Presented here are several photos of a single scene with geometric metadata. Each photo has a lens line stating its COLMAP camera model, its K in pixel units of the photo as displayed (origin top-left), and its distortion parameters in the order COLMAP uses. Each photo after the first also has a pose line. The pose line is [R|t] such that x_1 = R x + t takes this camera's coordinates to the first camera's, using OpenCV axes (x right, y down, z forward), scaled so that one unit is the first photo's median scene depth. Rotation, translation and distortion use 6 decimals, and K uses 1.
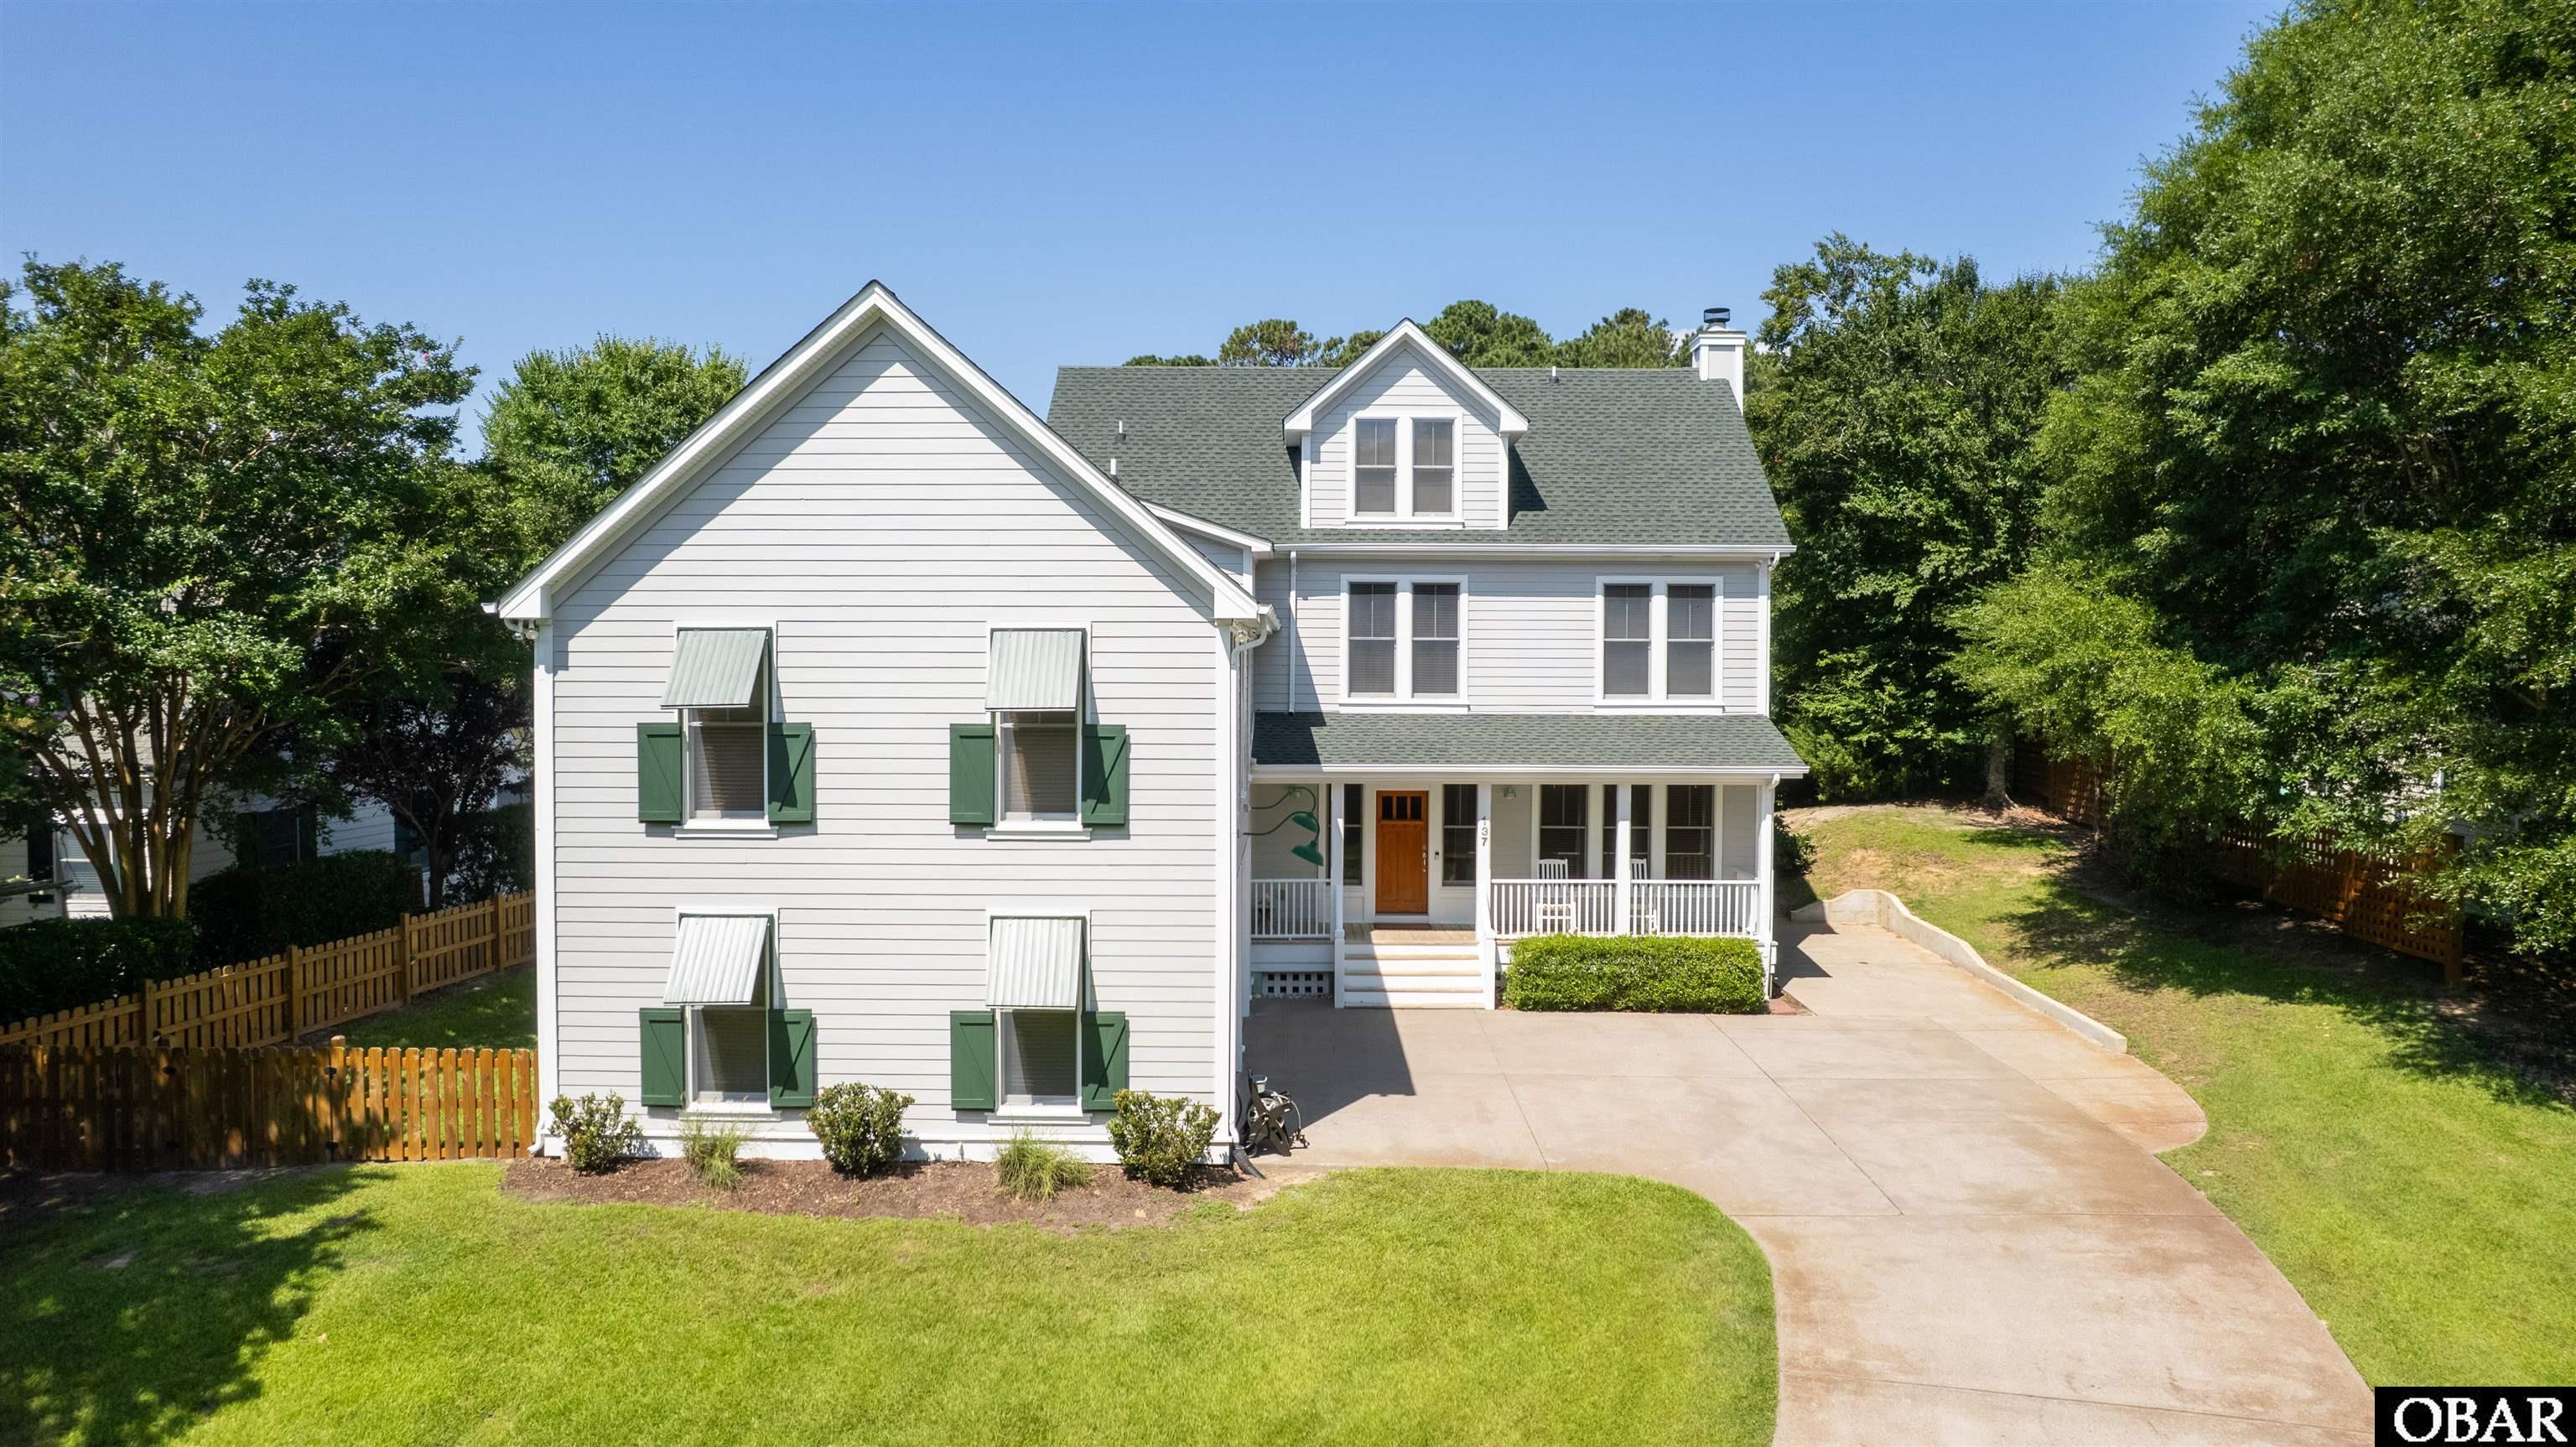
lens RADIAL K [[1658.1, 0, 1286.9], [0, 1658.1, 707.1], [0, 0, 1]] dist [-0.069331, 0.057040]
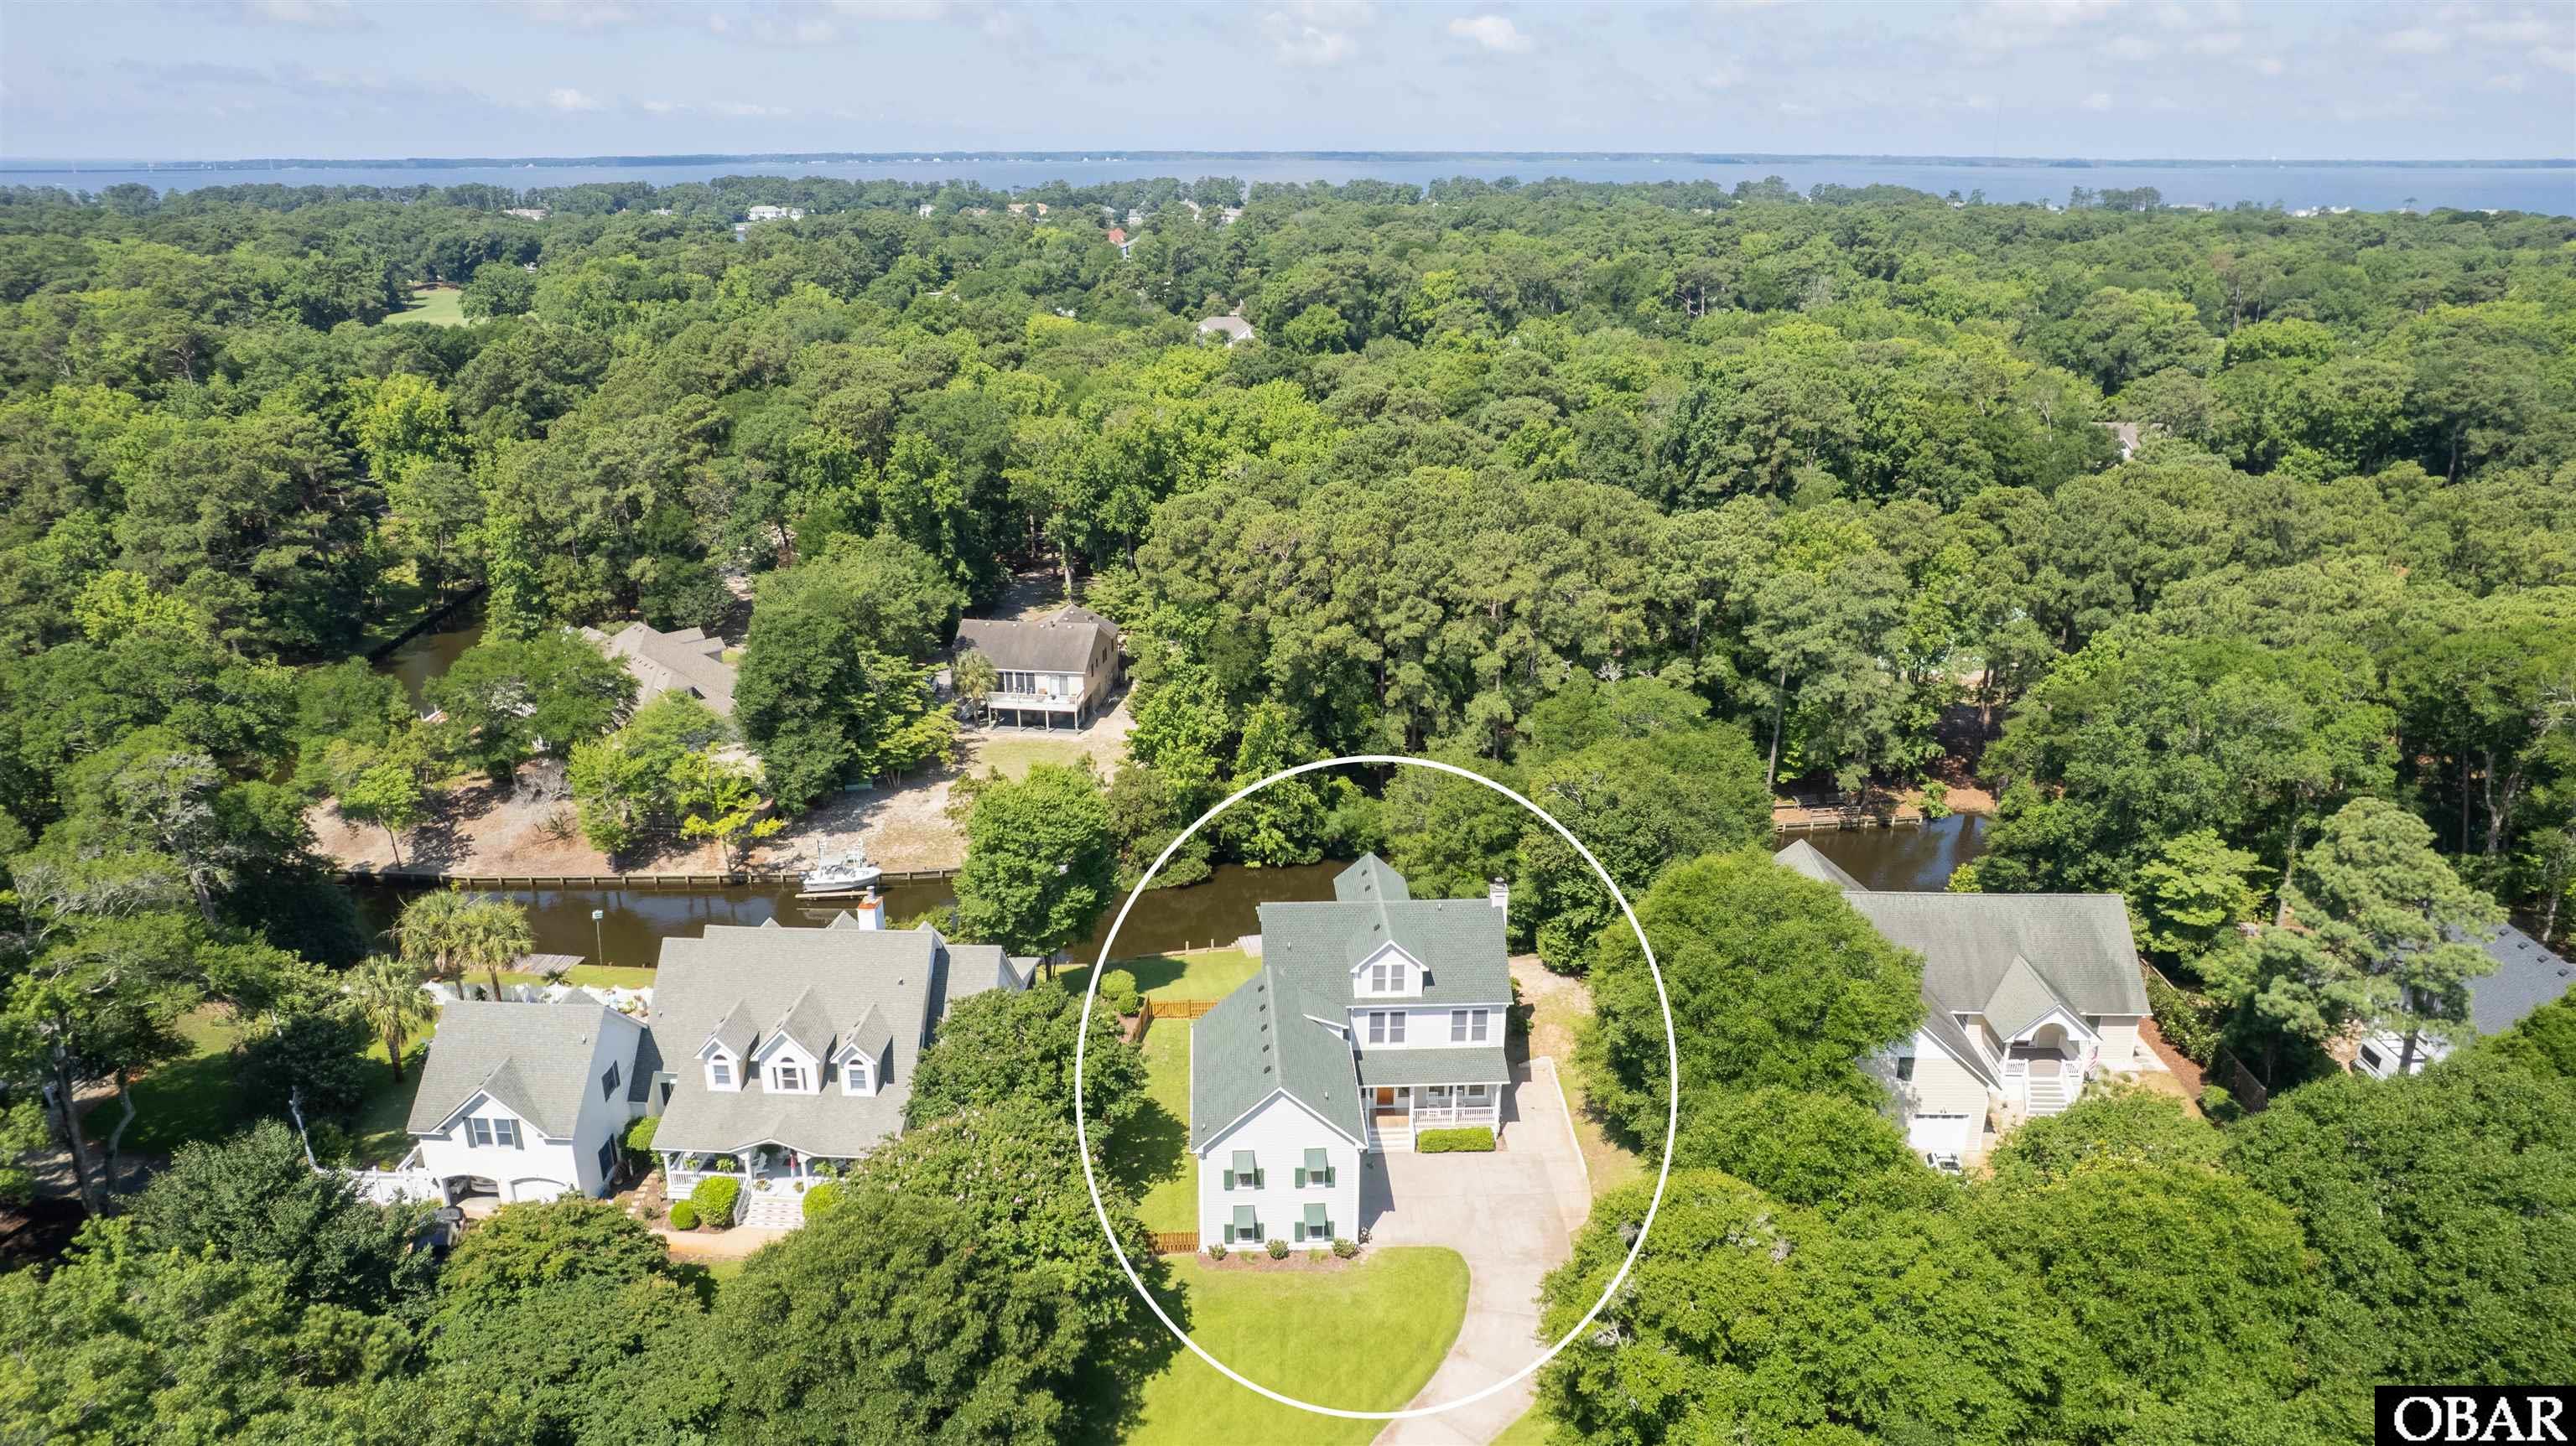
lens RADIAL K [[1658.0, 0, 1285.9], [0, 1658.0, 742.0], [0, 0, 1]] dist [-0.069331, 0.057040]
pose [[0.998373, -0.022602, 0.052353, -0.311900], [0.004873, 0.948552, 0.316584, -1.775814], [-0.056815, -0.315814, 0.947119, -2.029023]]
